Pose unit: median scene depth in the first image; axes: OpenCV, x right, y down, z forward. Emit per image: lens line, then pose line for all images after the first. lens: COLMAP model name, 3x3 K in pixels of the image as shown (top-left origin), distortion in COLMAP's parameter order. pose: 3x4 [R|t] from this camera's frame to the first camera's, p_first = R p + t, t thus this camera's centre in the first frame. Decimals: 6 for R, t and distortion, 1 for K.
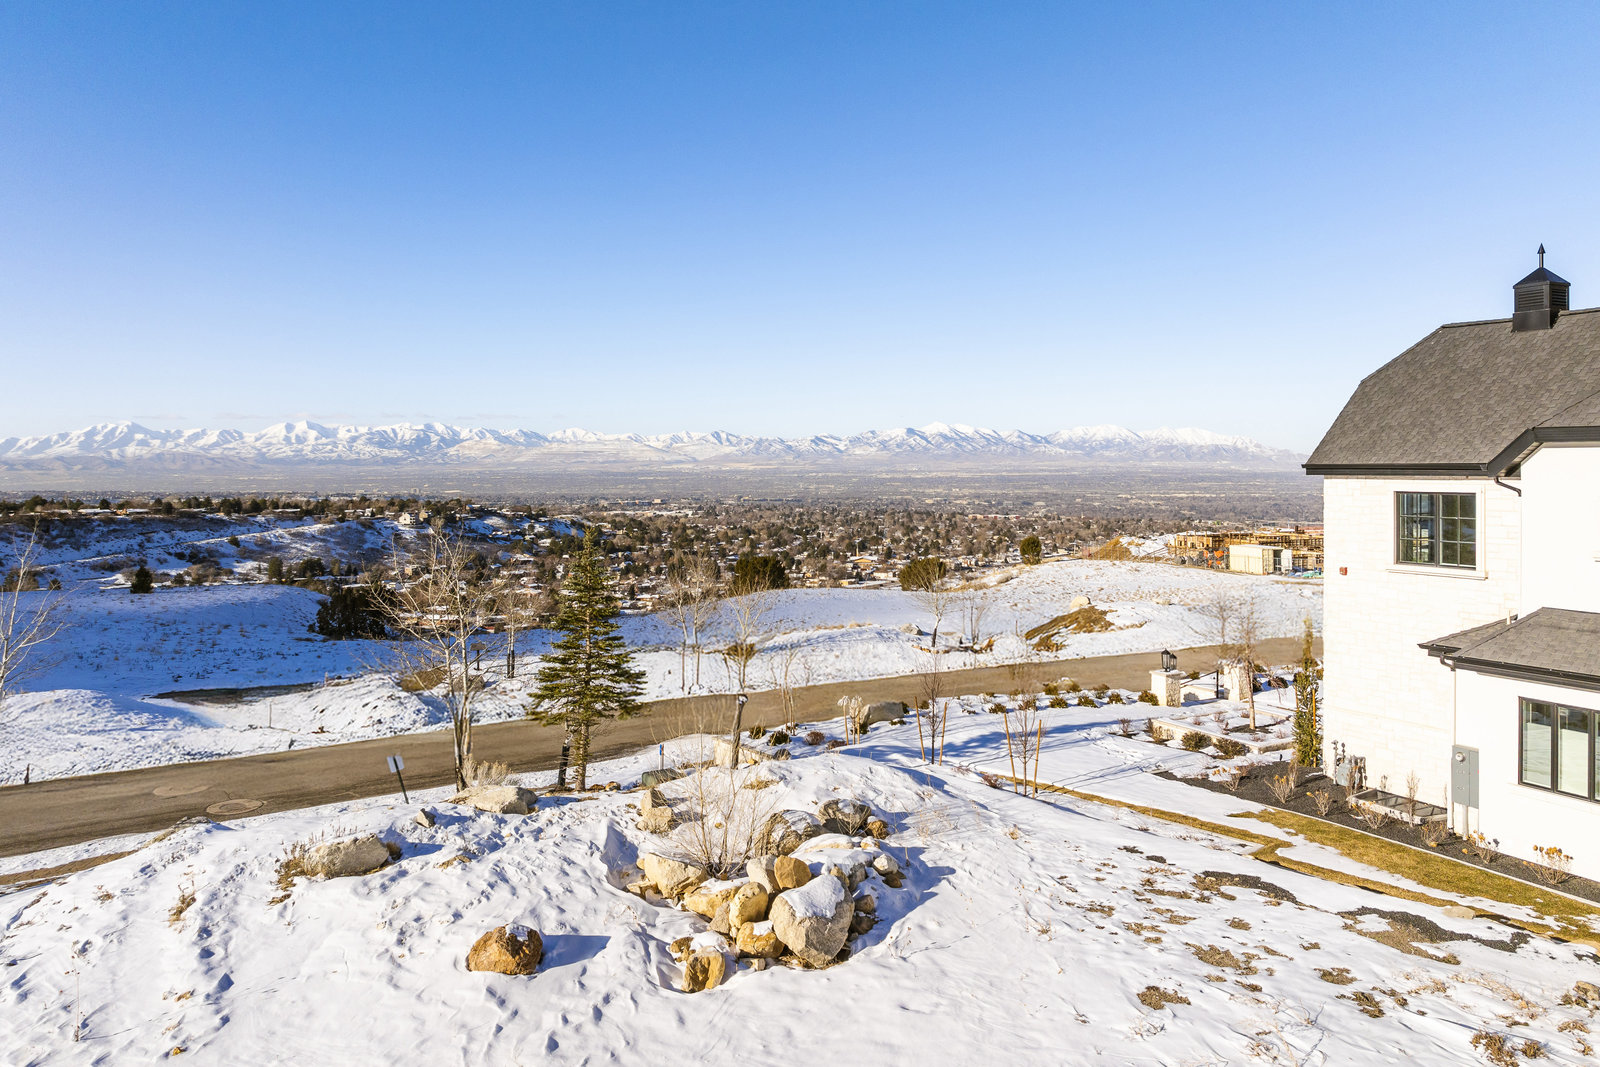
lens RADIAL K [[1146.9, 0, 808.5], [0, 1146.9, 469.2], [0, 0, 1]] dist [-0.049907, 0.014693]
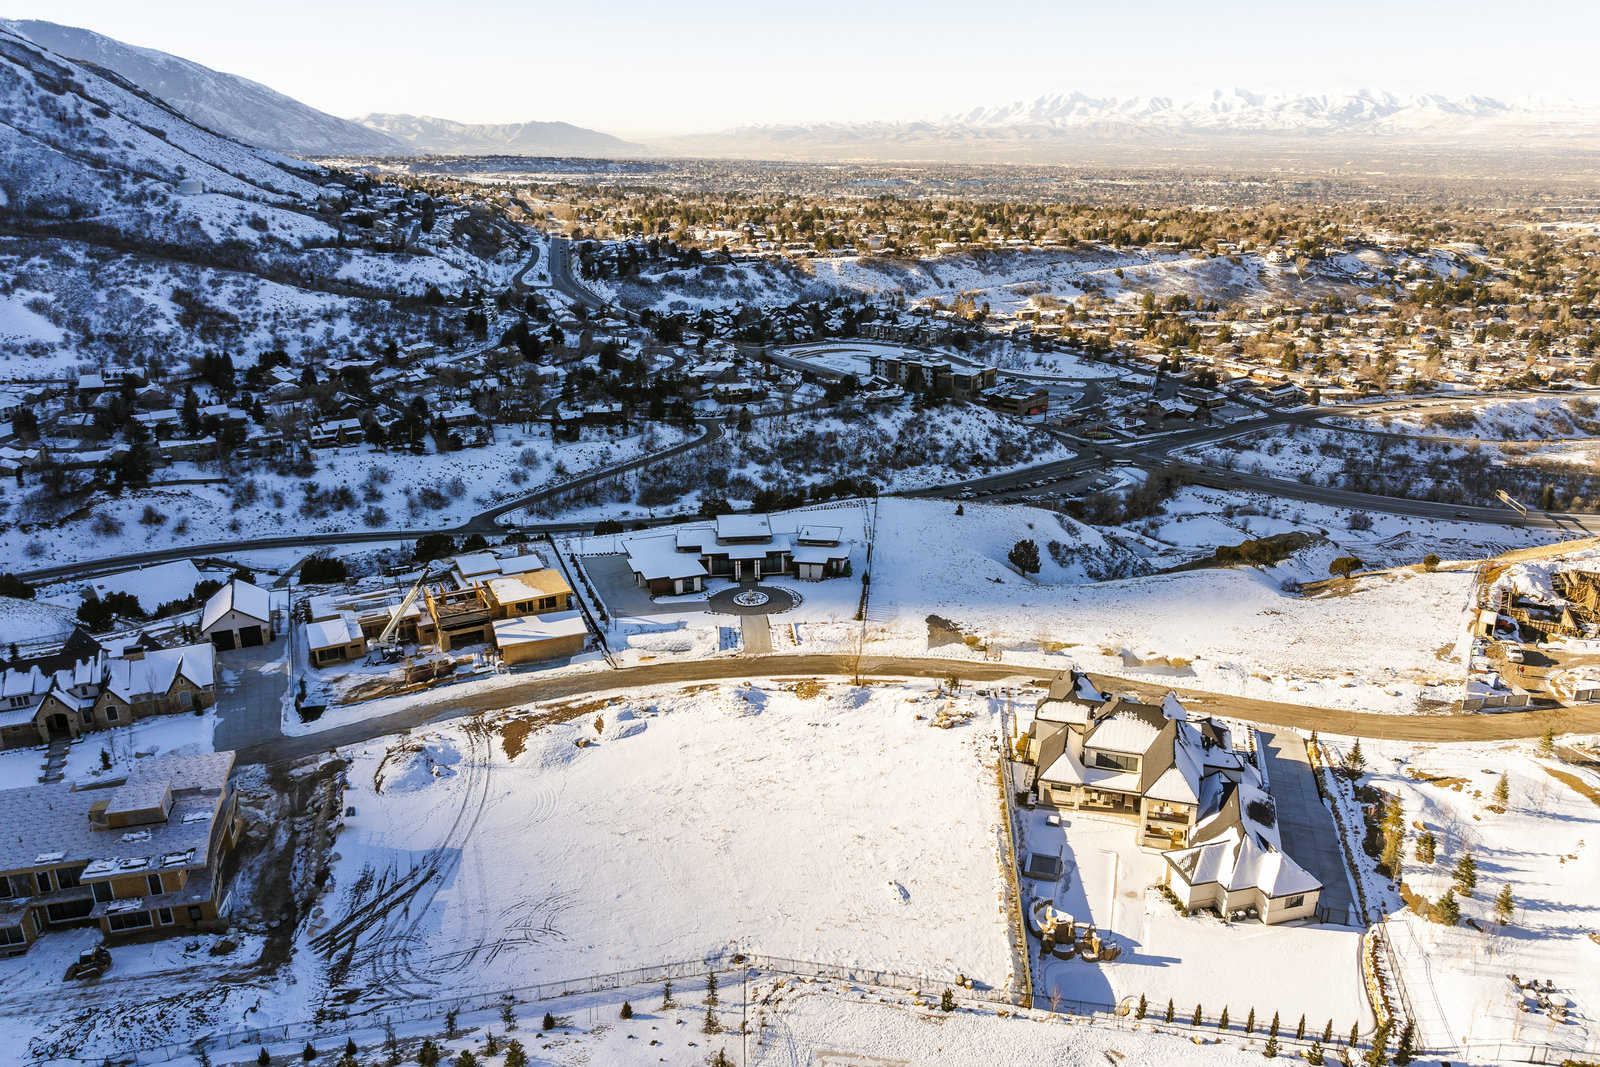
lens RADIAL K [[1133.7, 0, 807.9], [0, 1133.7, 524.2], [0, 0, 1]] dist [-0.046260, 0.008046]
pose [[0.725494, 0.231188, -0.648237, 0.073133], [-0.005553, 0.943827, 0.330393, -0.064892], [0.688206, -0.236099, 0.686024, -0.088006]]
